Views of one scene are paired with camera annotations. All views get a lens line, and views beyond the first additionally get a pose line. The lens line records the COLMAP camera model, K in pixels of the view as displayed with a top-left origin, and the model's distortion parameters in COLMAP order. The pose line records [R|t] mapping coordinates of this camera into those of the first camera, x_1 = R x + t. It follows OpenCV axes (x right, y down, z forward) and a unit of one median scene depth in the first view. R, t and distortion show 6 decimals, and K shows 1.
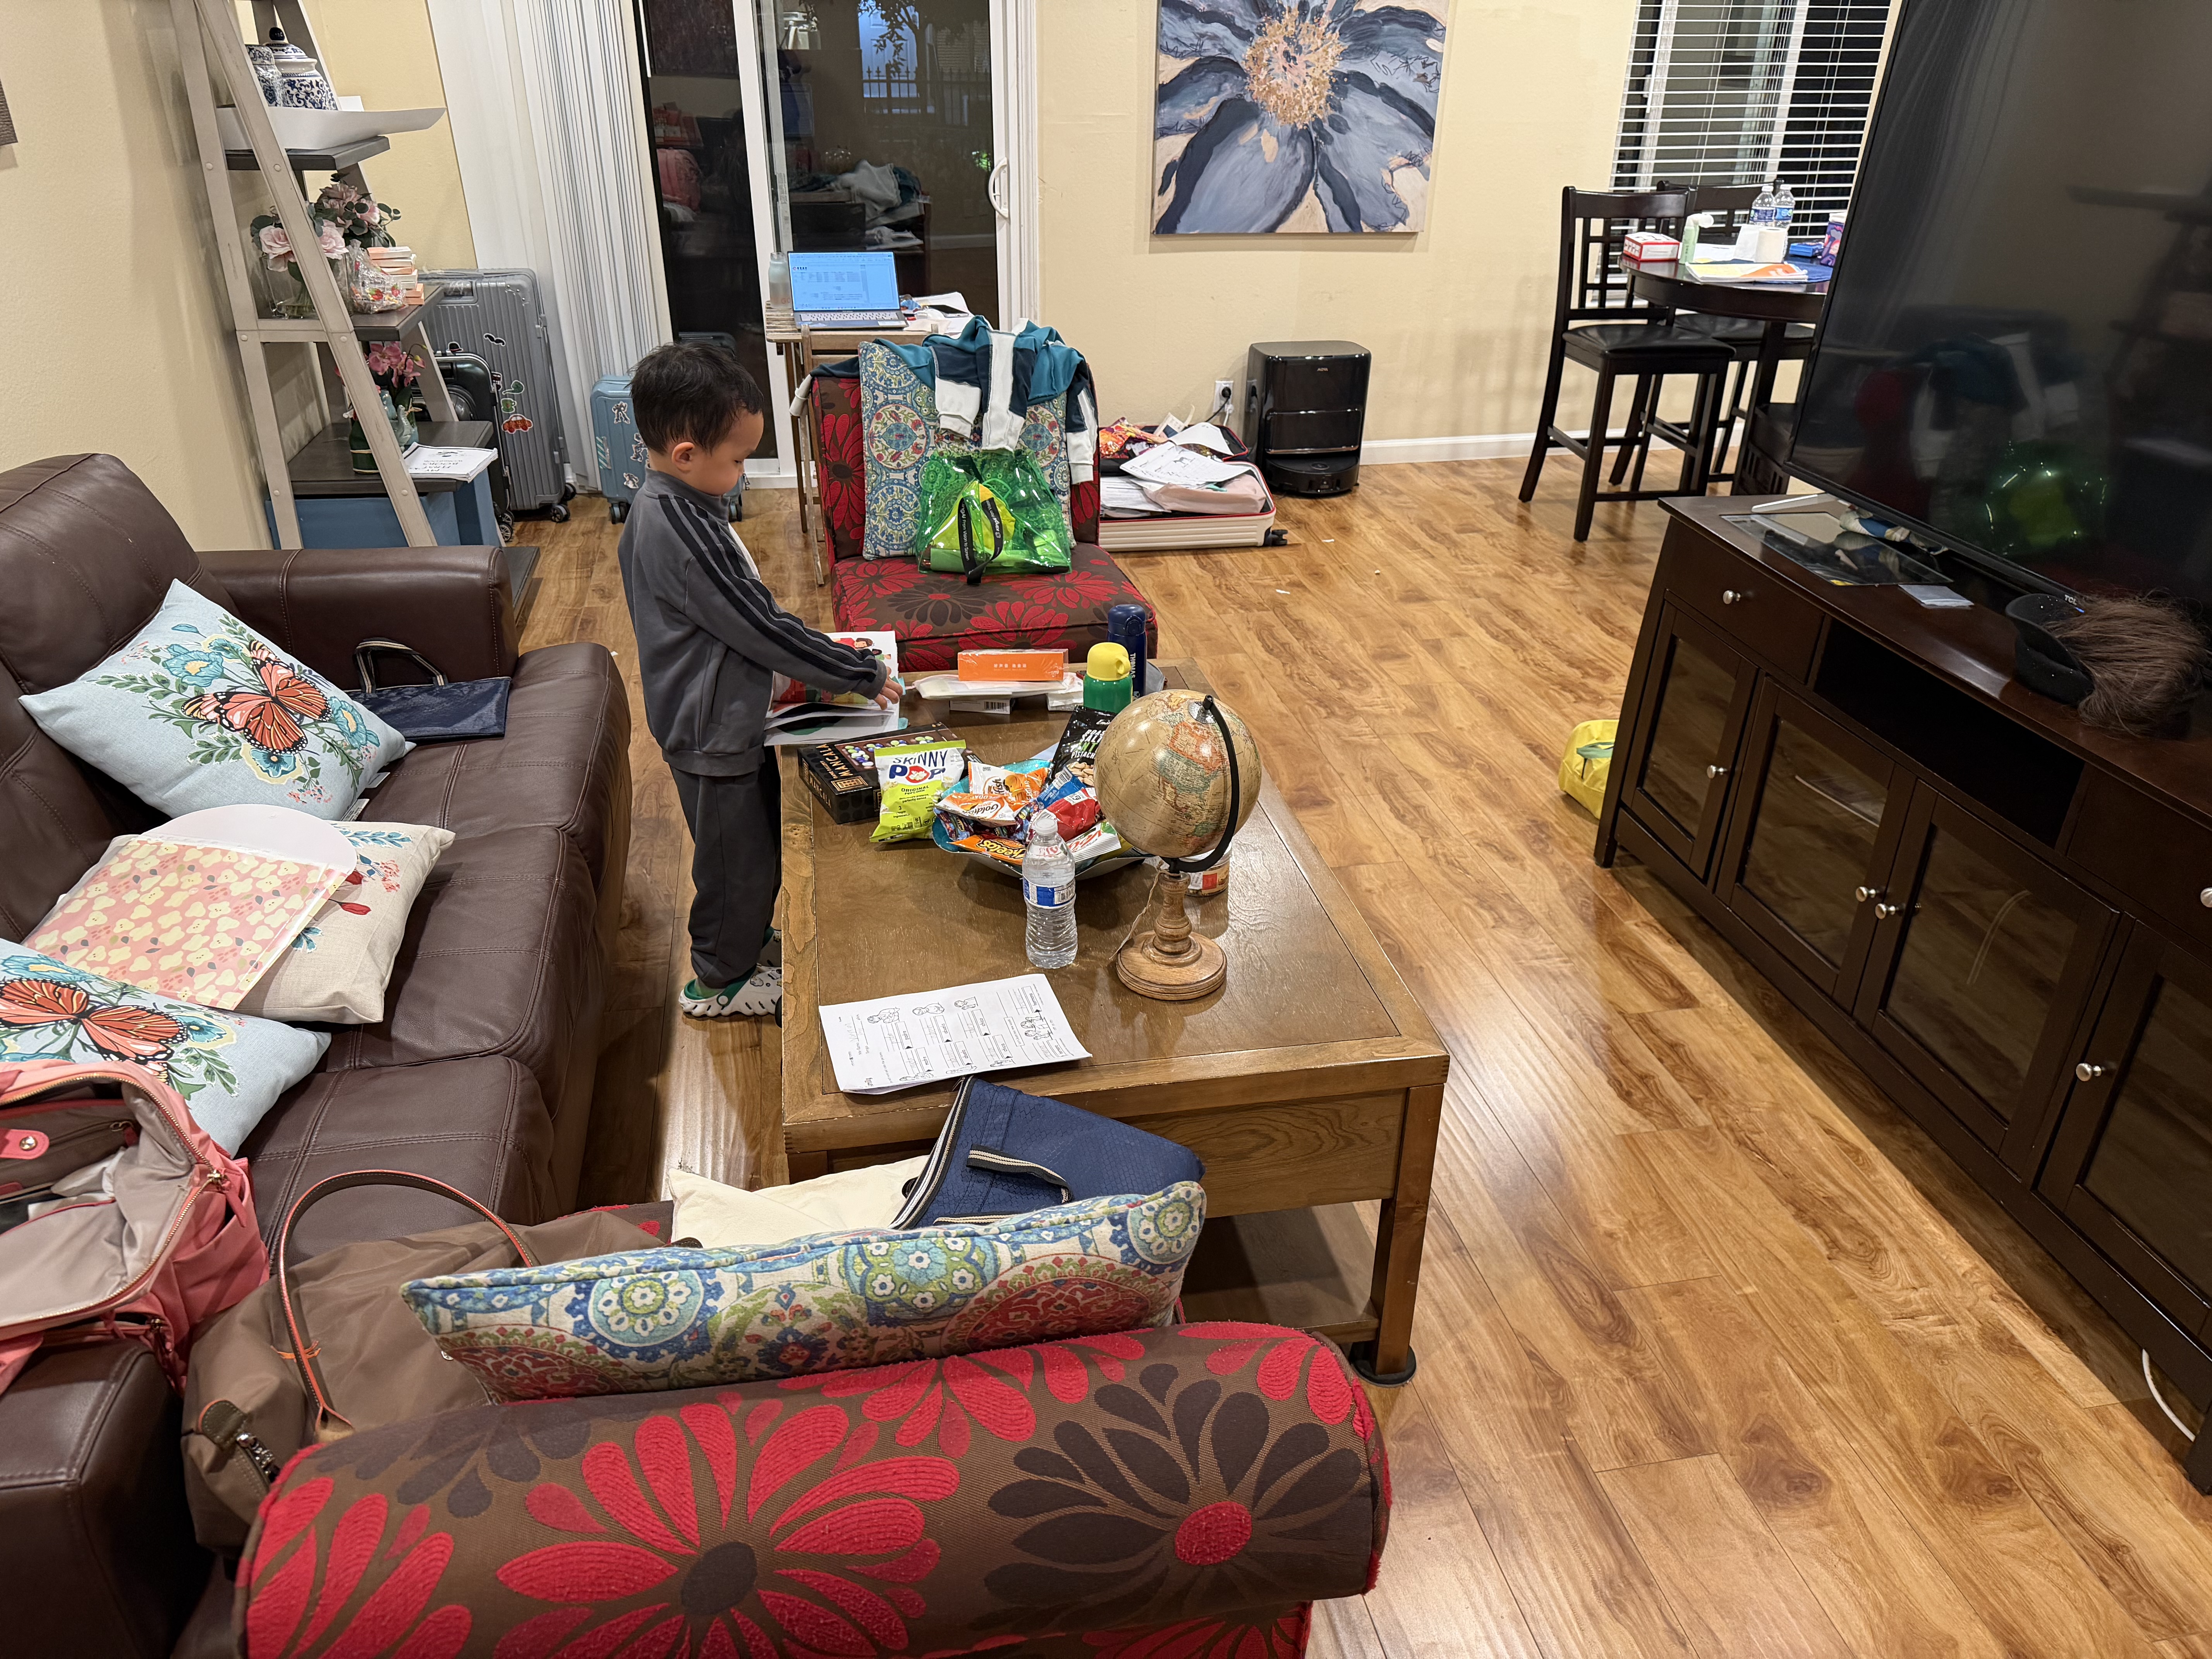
lens RADIAL K [[1547.9, 0, 1106.0], [0, 1547.9, 829.5], [0, 0, 1]] dist [-0.005629, -0.005842]
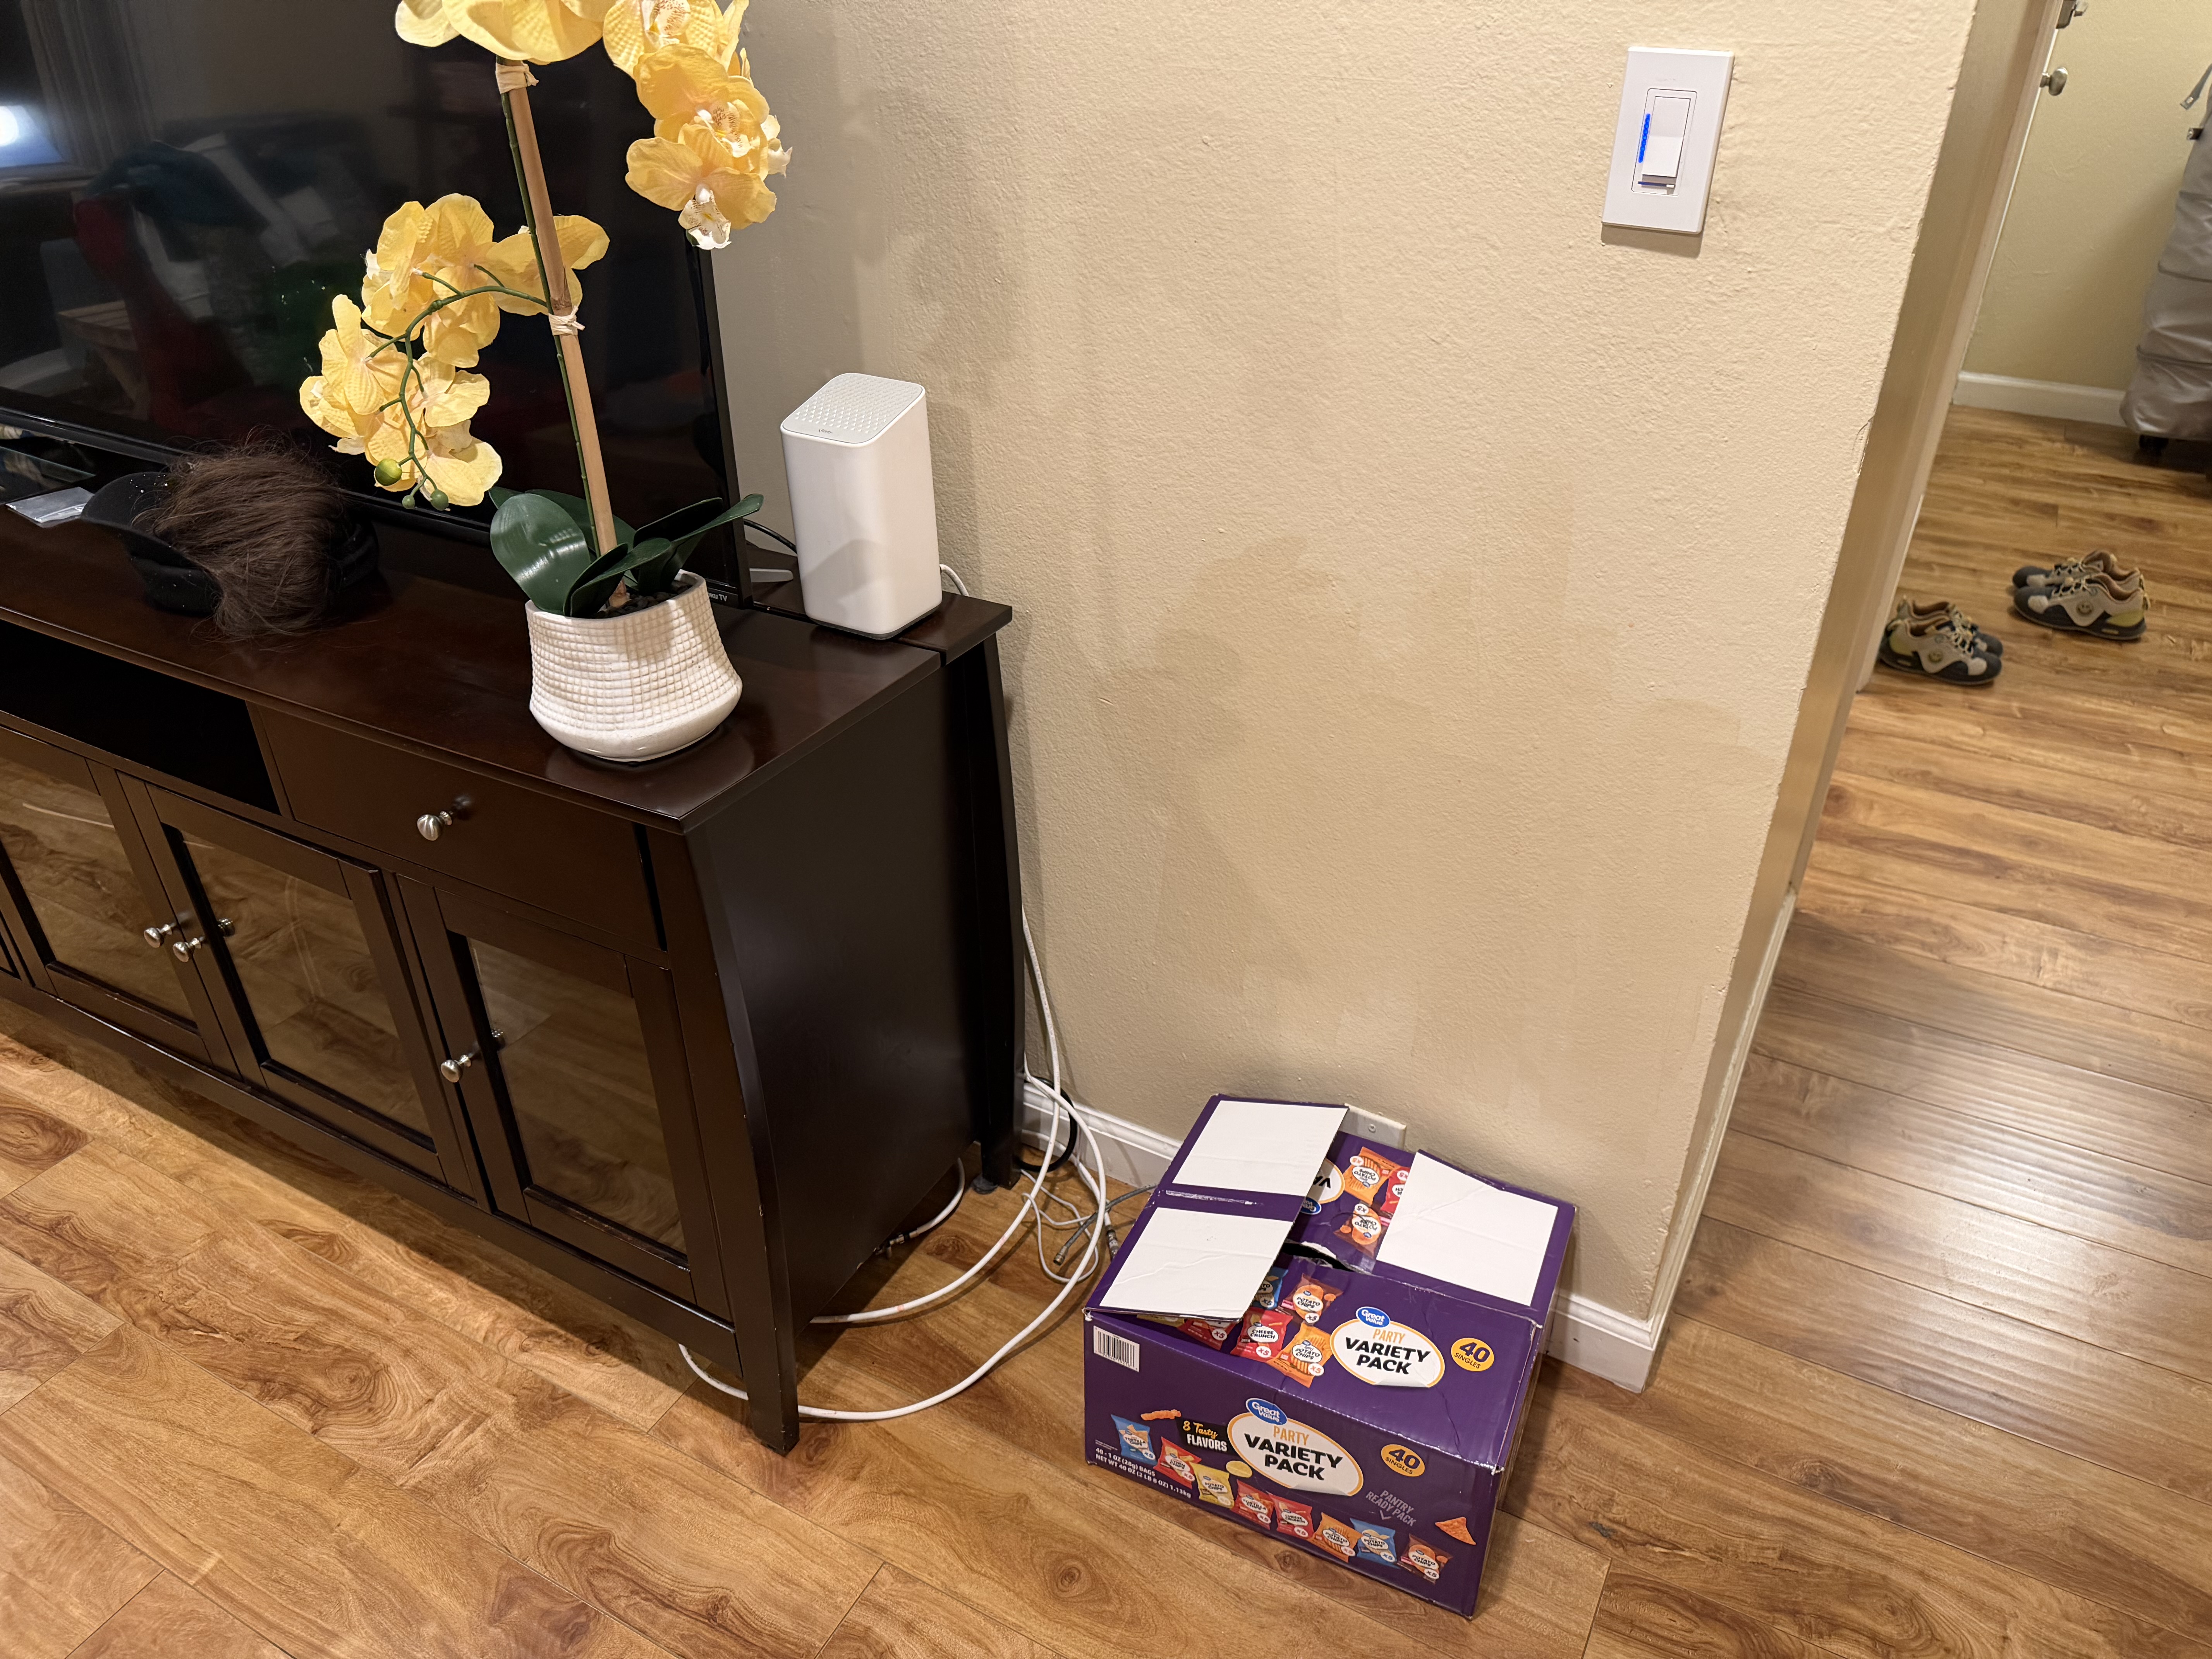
lens RADIAL K [[1547.9, 0, 1106.0], [0, 1547.9, 829.5], [0, 0, 1]] dist [-0.005629, -0.005842]
pose [[0.637753, -0.436754, 0.634442, 0.224513], [0.375928, 0.895424, 0.238526, -0.005042], [-0.672272, 0.086384, 0.735247, 0.117986]]
